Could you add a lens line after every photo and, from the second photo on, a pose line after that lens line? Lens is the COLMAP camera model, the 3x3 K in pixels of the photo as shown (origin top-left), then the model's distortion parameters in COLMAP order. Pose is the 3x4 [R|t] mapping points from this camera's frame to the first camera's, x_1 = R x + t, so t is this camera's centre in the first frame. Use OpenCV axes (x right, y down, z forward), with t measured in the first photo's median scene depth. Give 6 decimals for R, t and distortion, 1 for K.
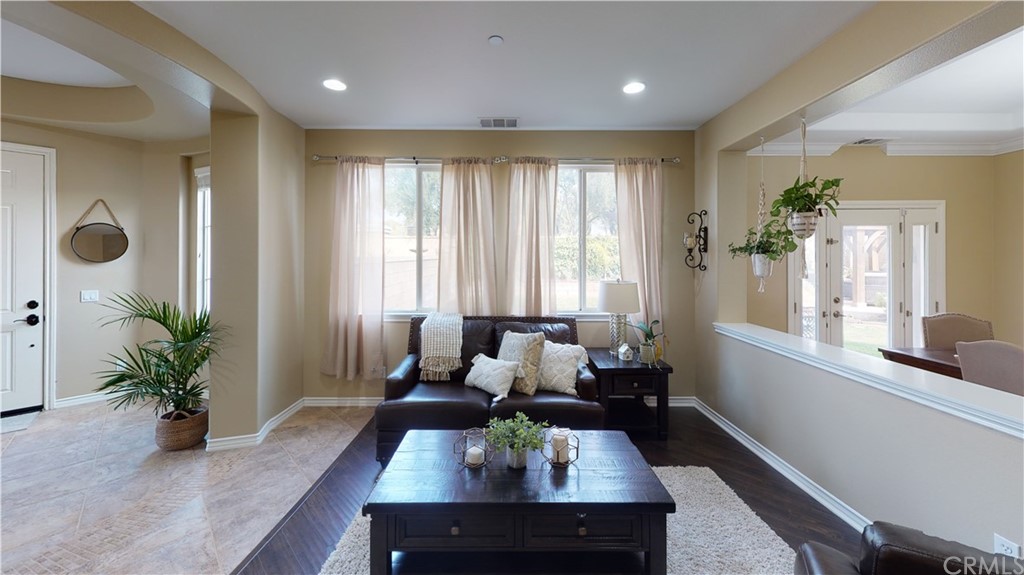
lens RADIAL K [[370.2, 0, 511.7], [0, 370.2, 285.9], [0, 0, 1]] dist [-0.006995, 0.000147]
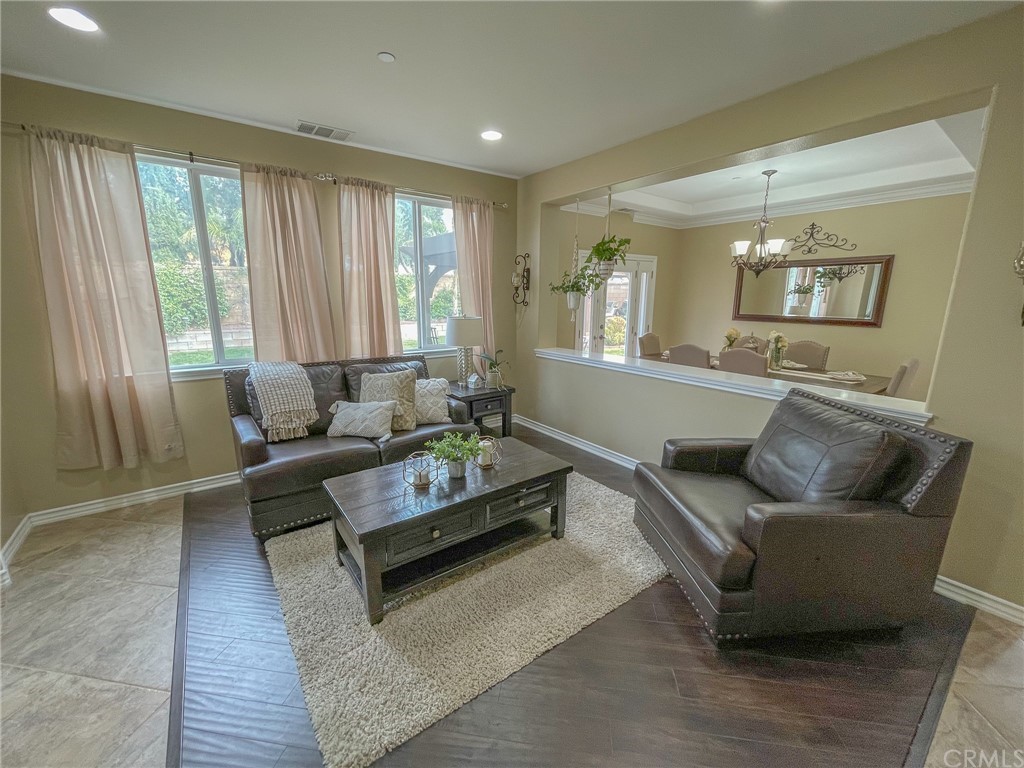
lens RADIAL K [[420.8, 0, 513.1], [0, 420.8, 385.5], [0, 0, 1]] dist [-0.001384, -0.001025]
pose [[0.807552, -0.121534, 0.577138, -0.327787], [0.046039, 0.988543, 0.143748, 0.015299], [-0.587996, -0.089513, 0.803895, -0.083479]]
